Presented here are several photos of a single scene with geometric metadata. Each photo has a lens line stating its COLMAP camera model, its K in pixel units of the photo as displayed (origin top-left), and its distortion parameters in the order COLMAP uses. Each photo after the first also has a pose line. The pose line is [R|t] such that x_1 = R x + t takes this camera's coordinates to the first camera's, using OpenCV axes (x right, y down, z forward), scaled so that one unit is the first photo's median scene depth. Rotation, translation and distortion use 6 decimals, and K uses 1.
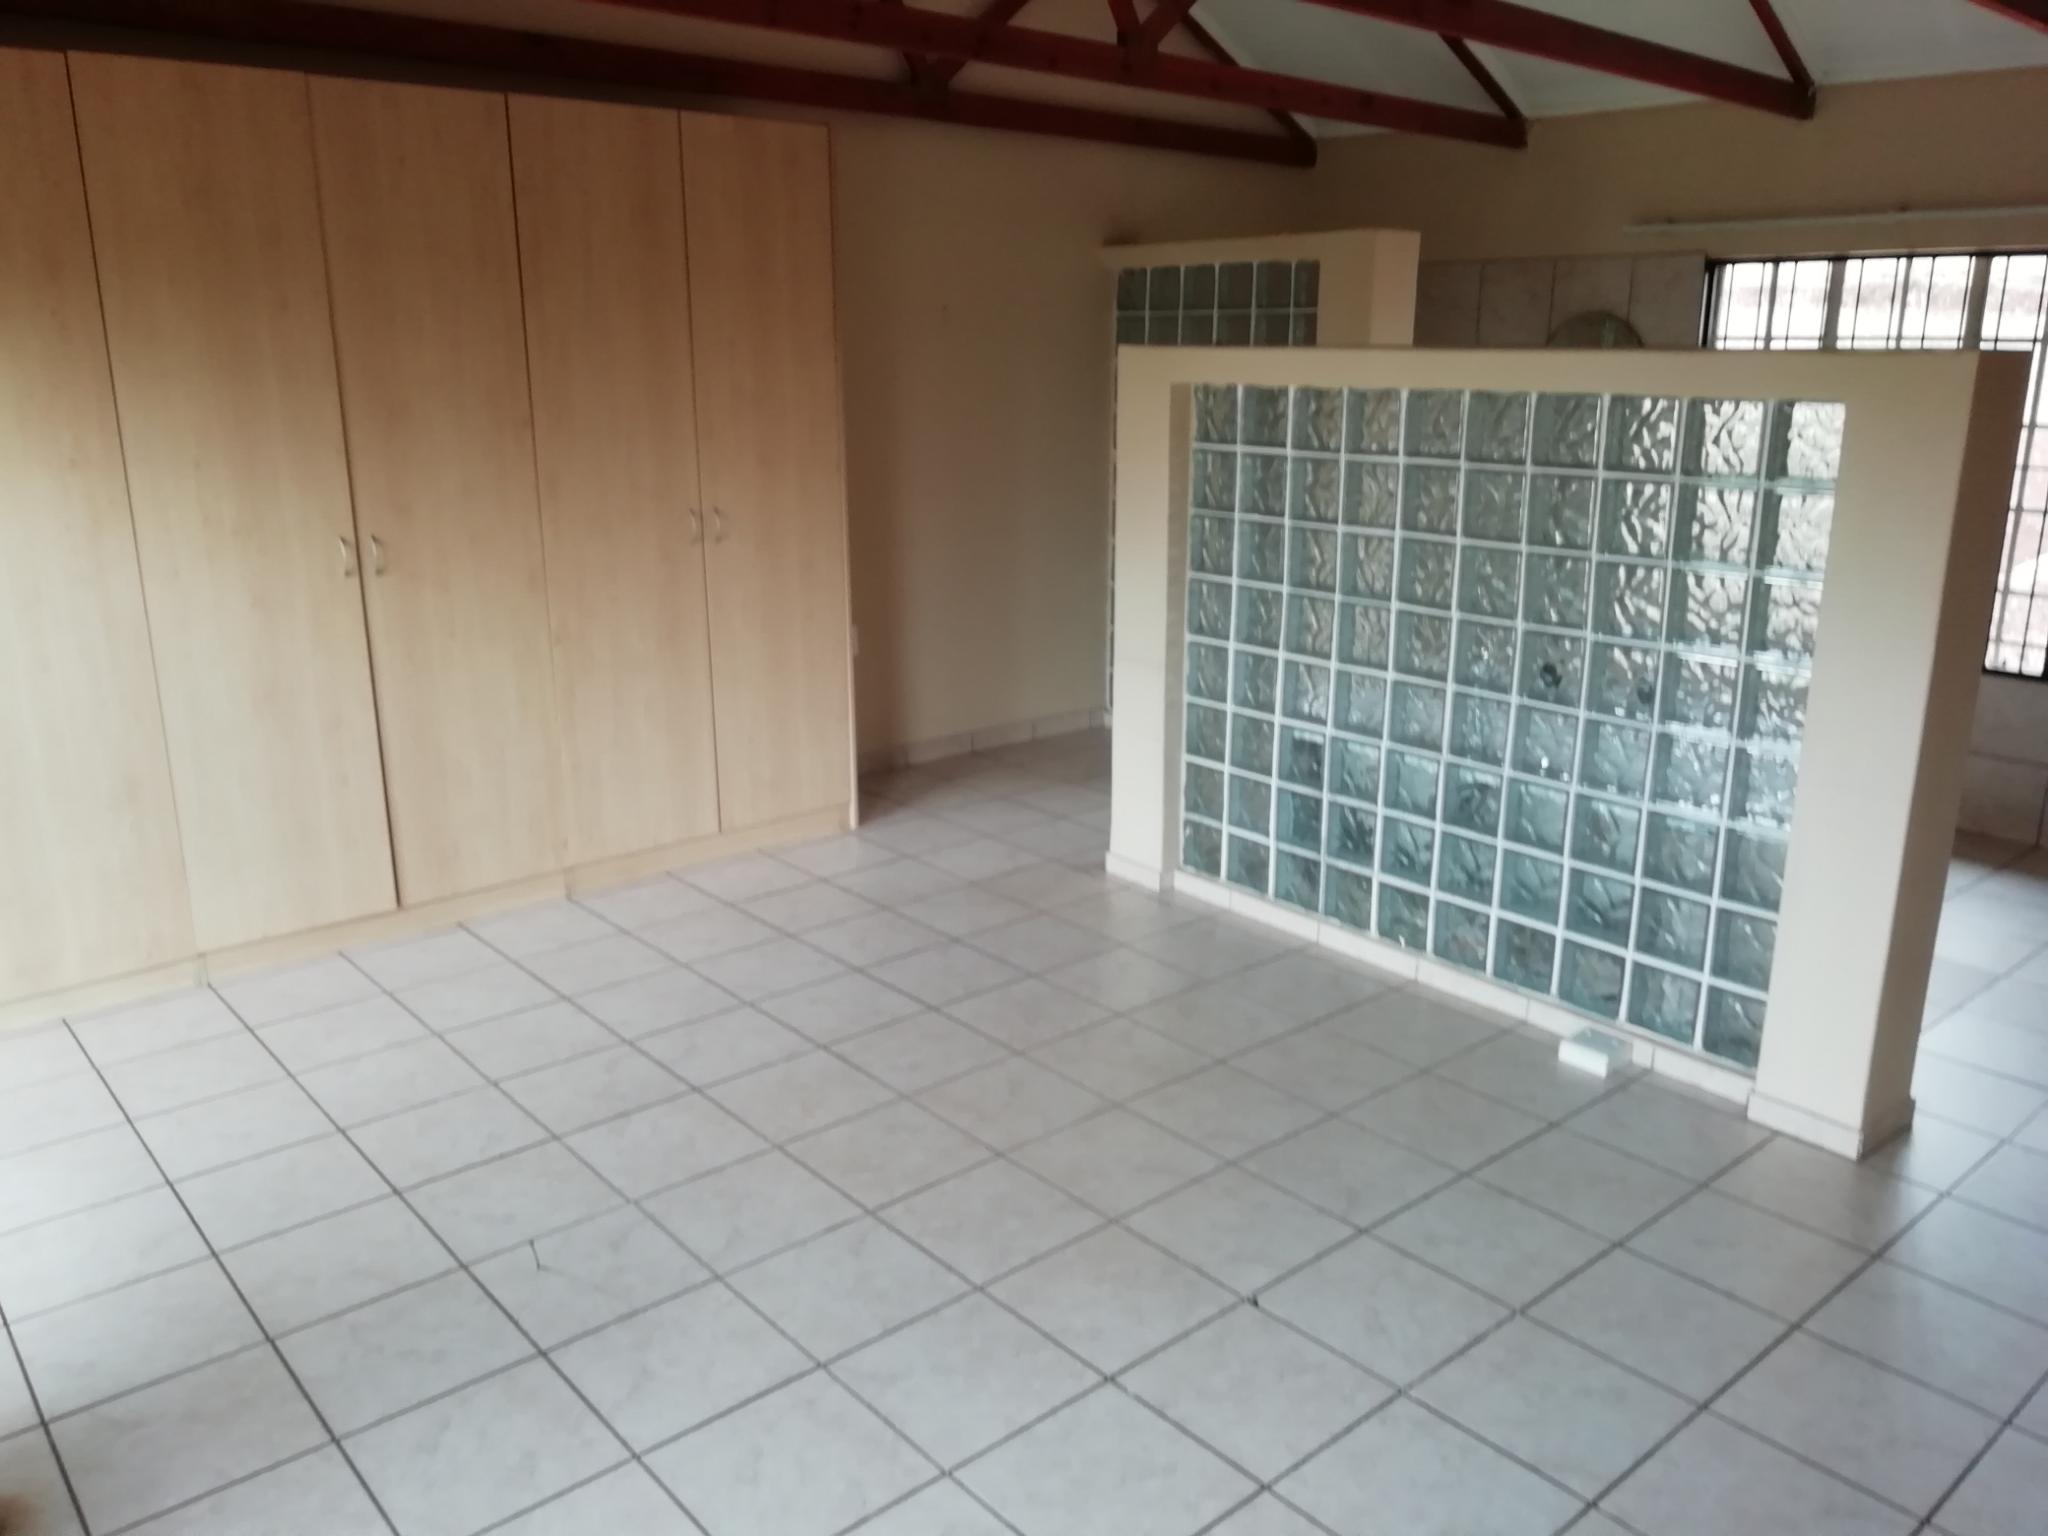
lens RADIAL K [[1563.7, 0, 1042.1], [0, 1563.7, 782.7], [0, 0, 1]] dist [0.012118, -0.015152]
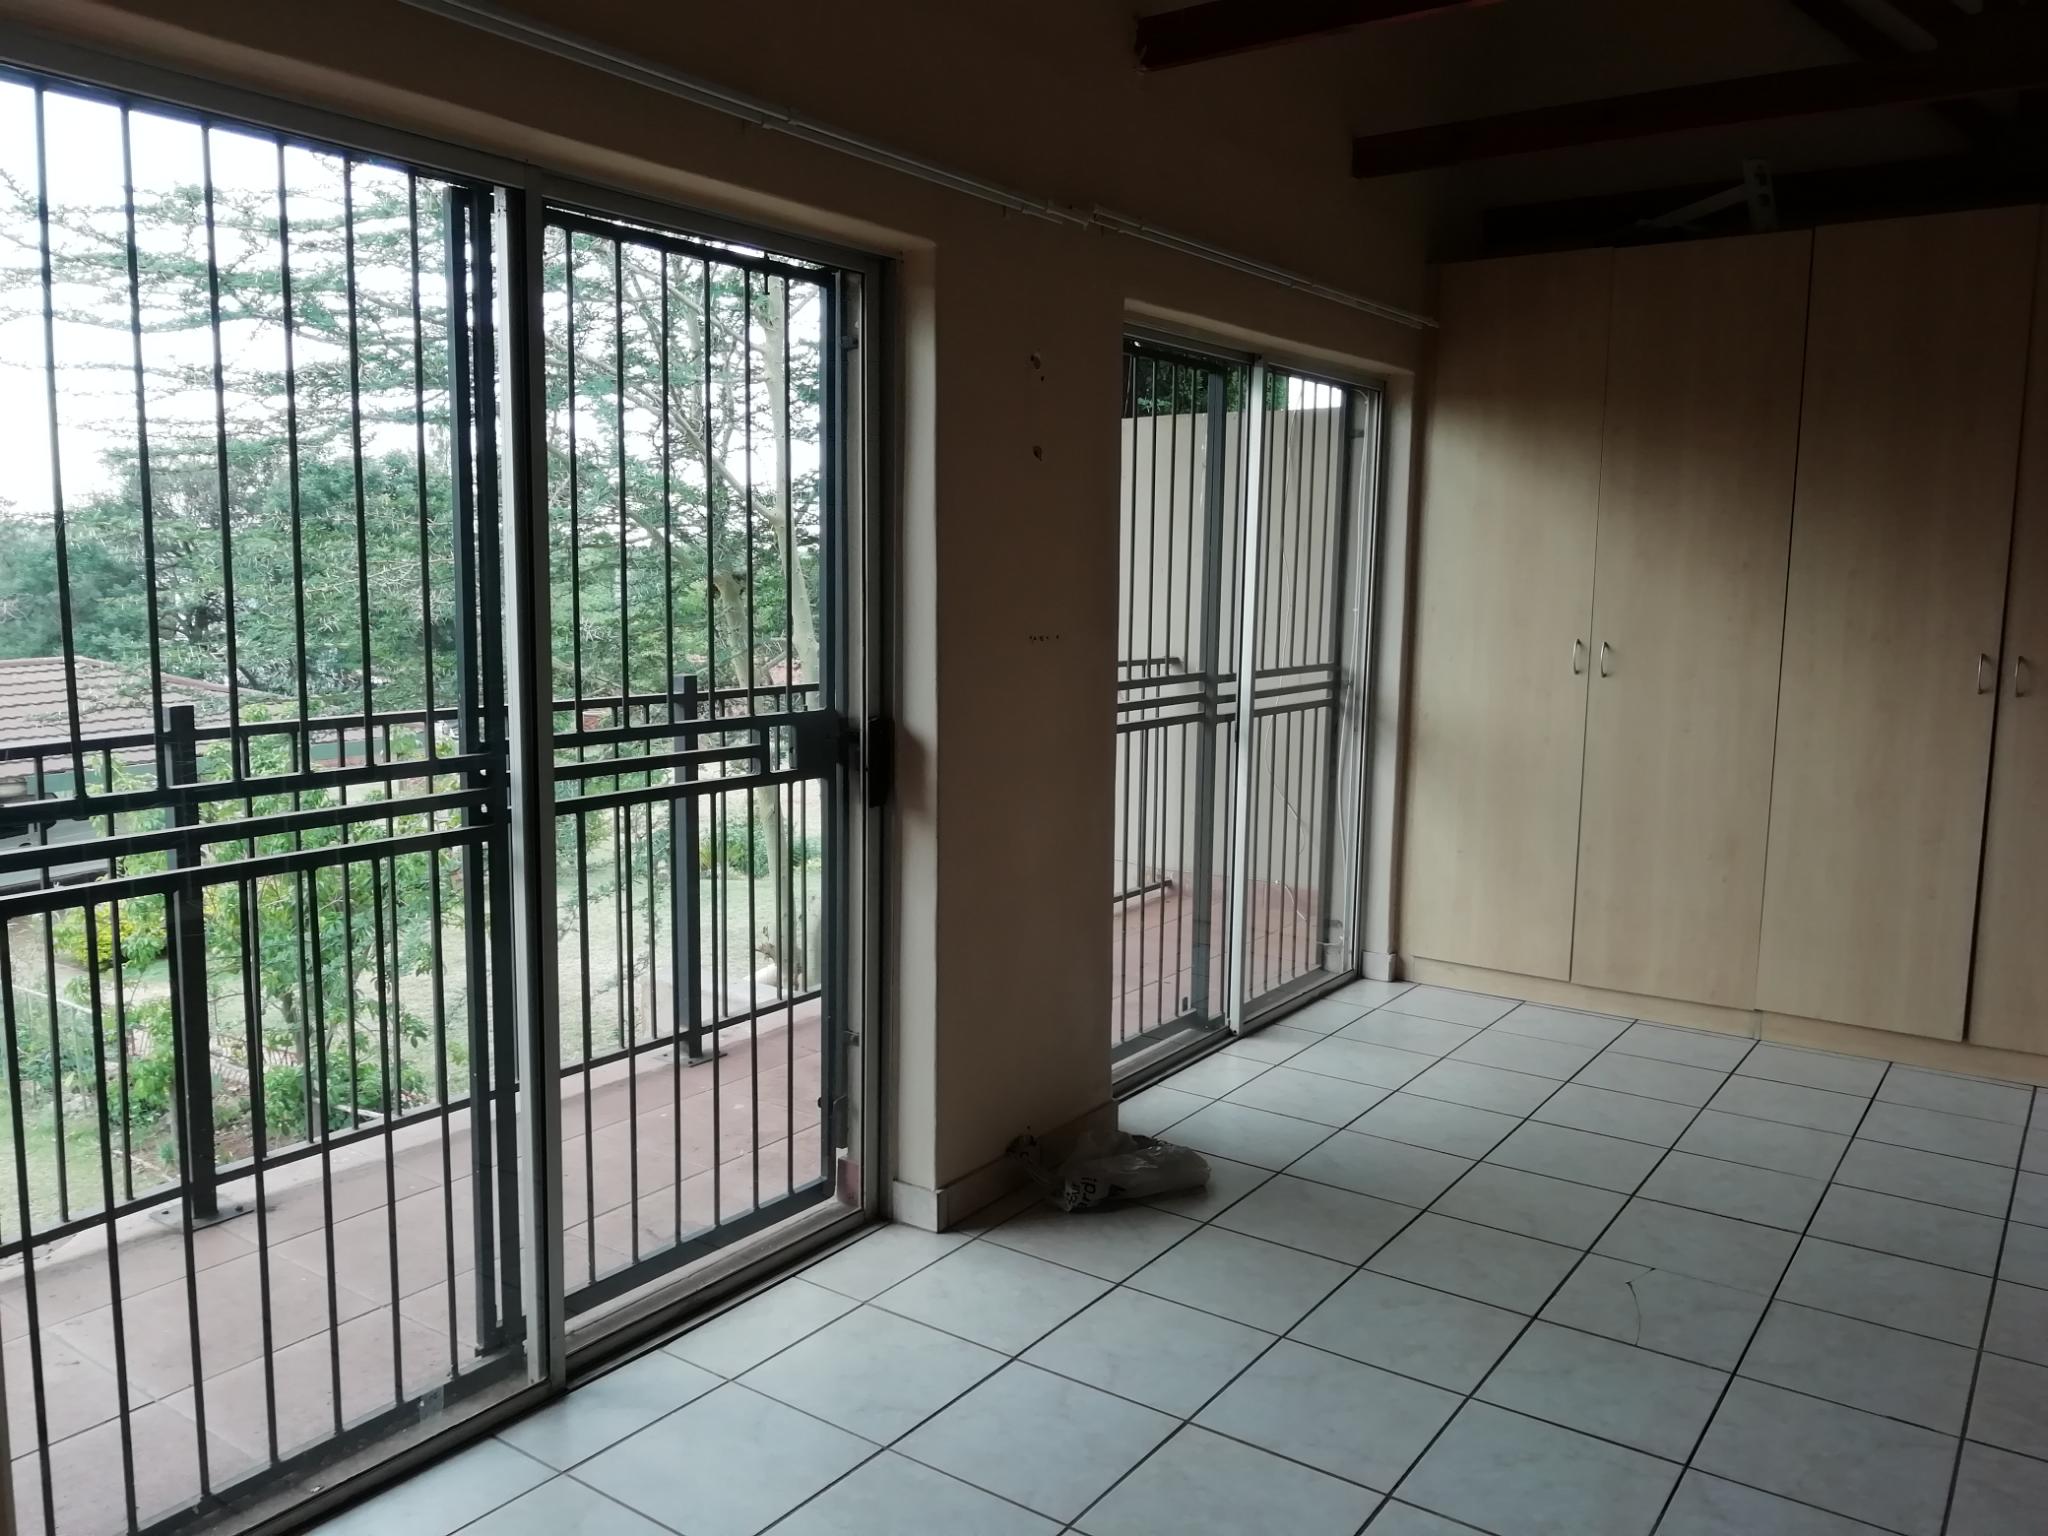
lens RADIAL K [[1563.7, 0, 1037.3], [0, 1563.7, 775.0], [0, 0, 1]] dist [0.012118, -0.015152]
pose [[0.241511, 0.133294, -0.961200, 0.387151], [-0.275924, 0.959068, 0.063670, 0.020256], [0.930343, 0.249841, 0.268404, 0.195376]]
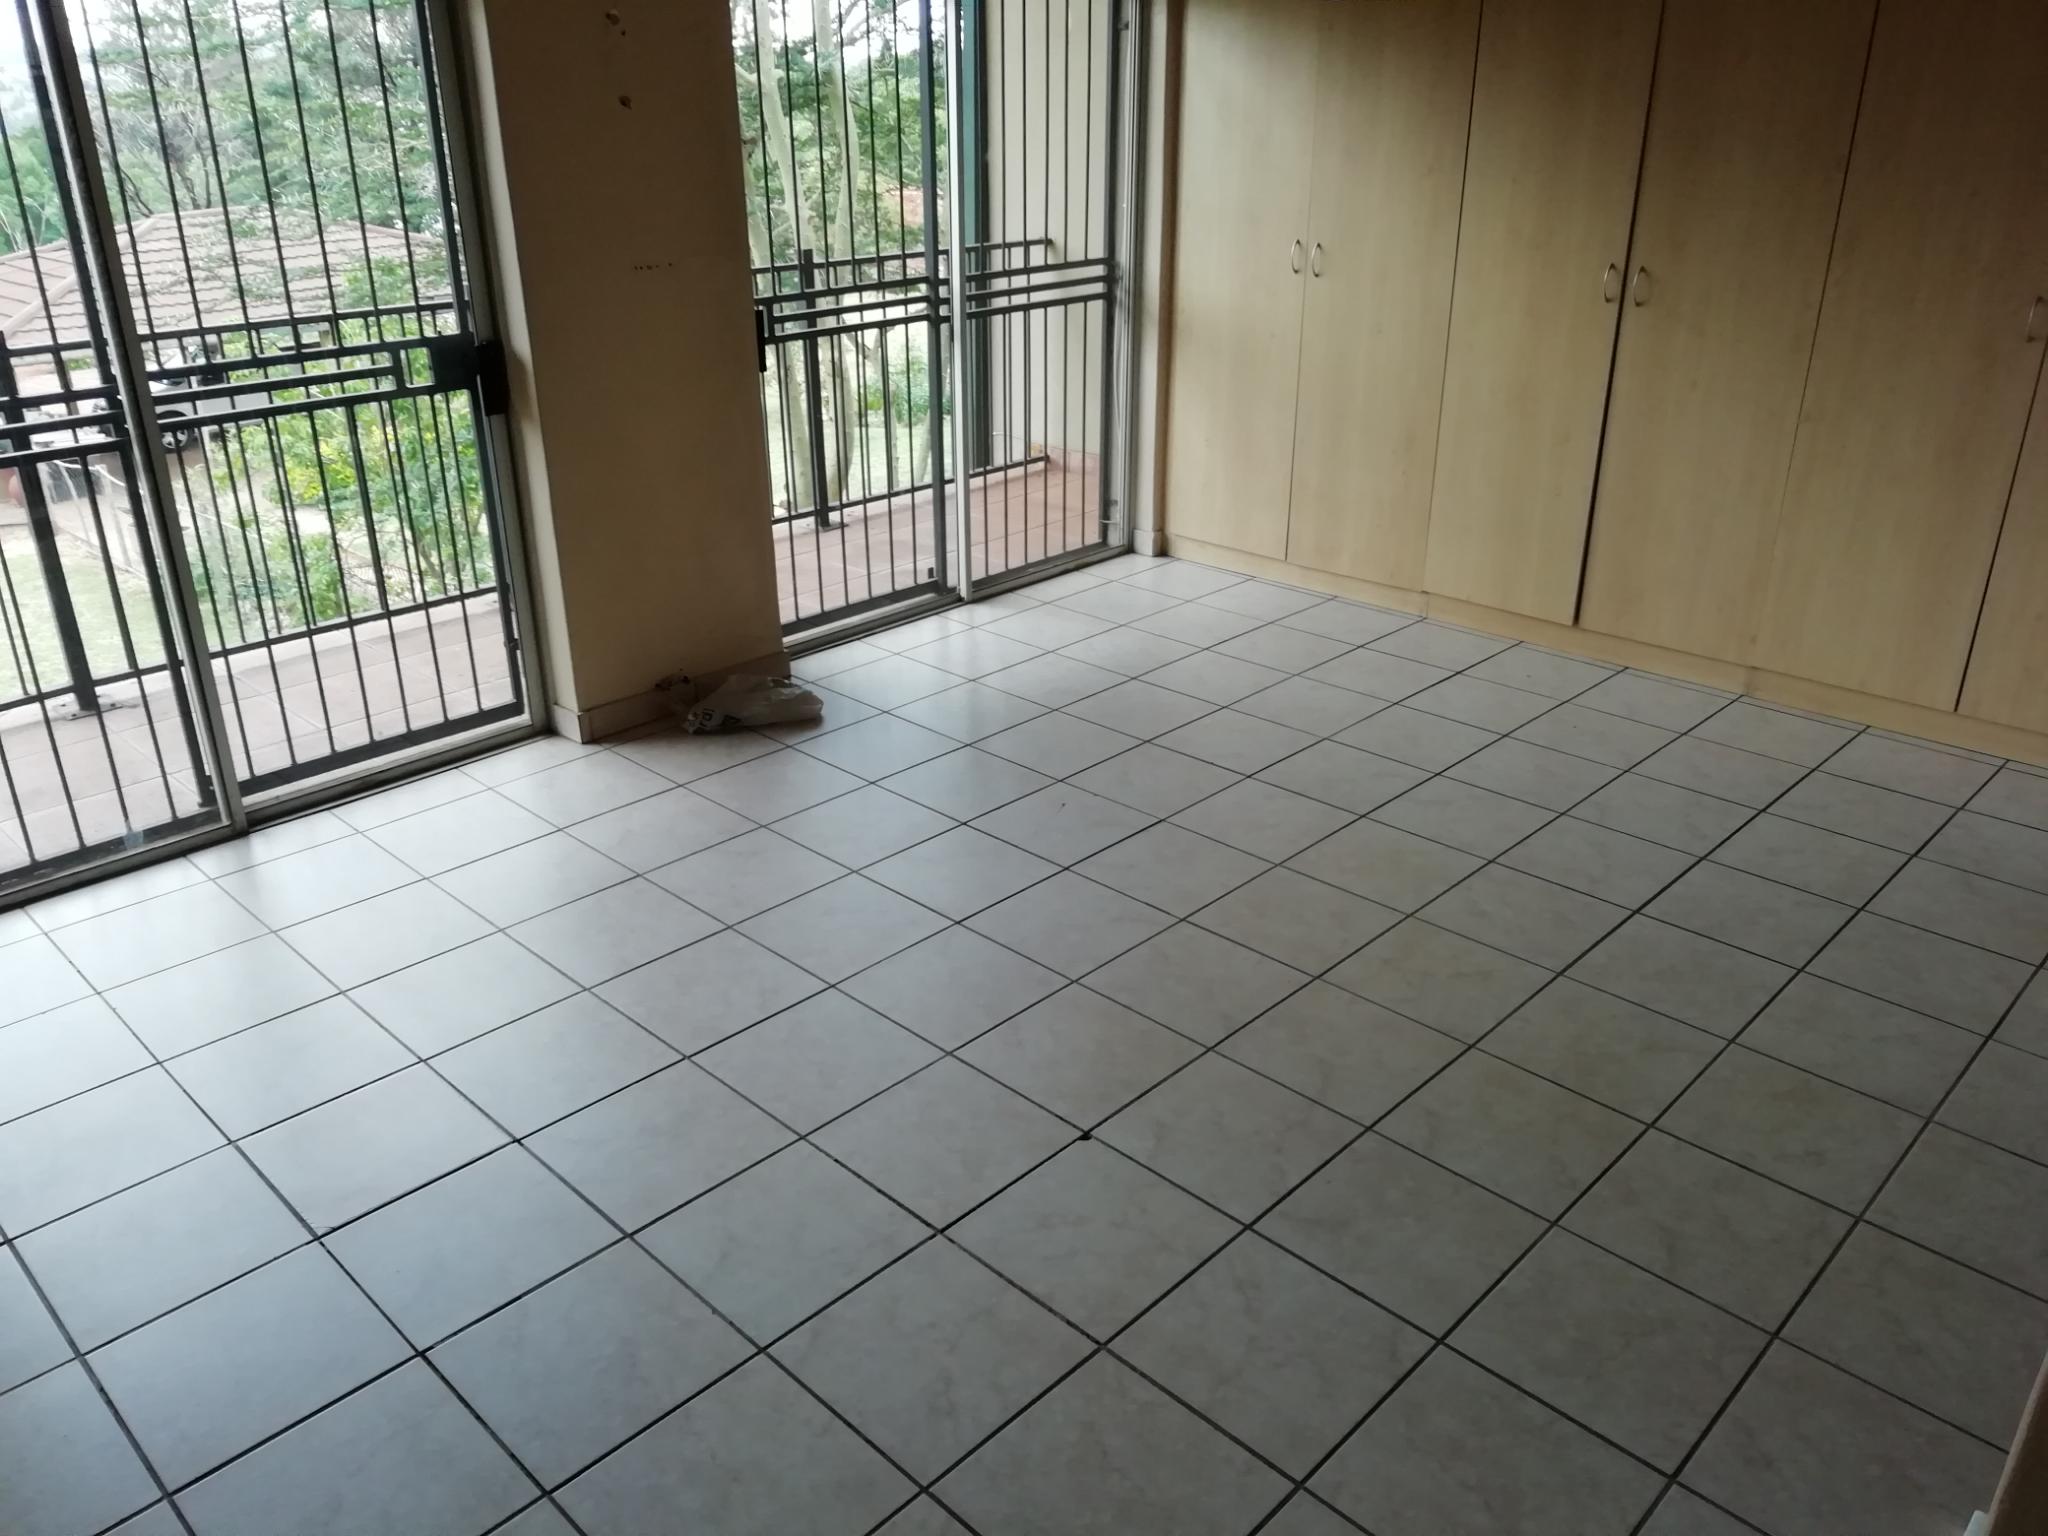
lens RADIAL K [[1563.7, 0, 1017.2], [0, 1563.7, 763.5], [0, 0, 1]] dist [0.012118, -0.015152]
pose [[0.077007, 0.403106, -0.911908, 0.626478], [-0.262877, 0.890469, 0.371430, -0.147110], [0.961751, 0.211117, 0.174540, 0.519404]]
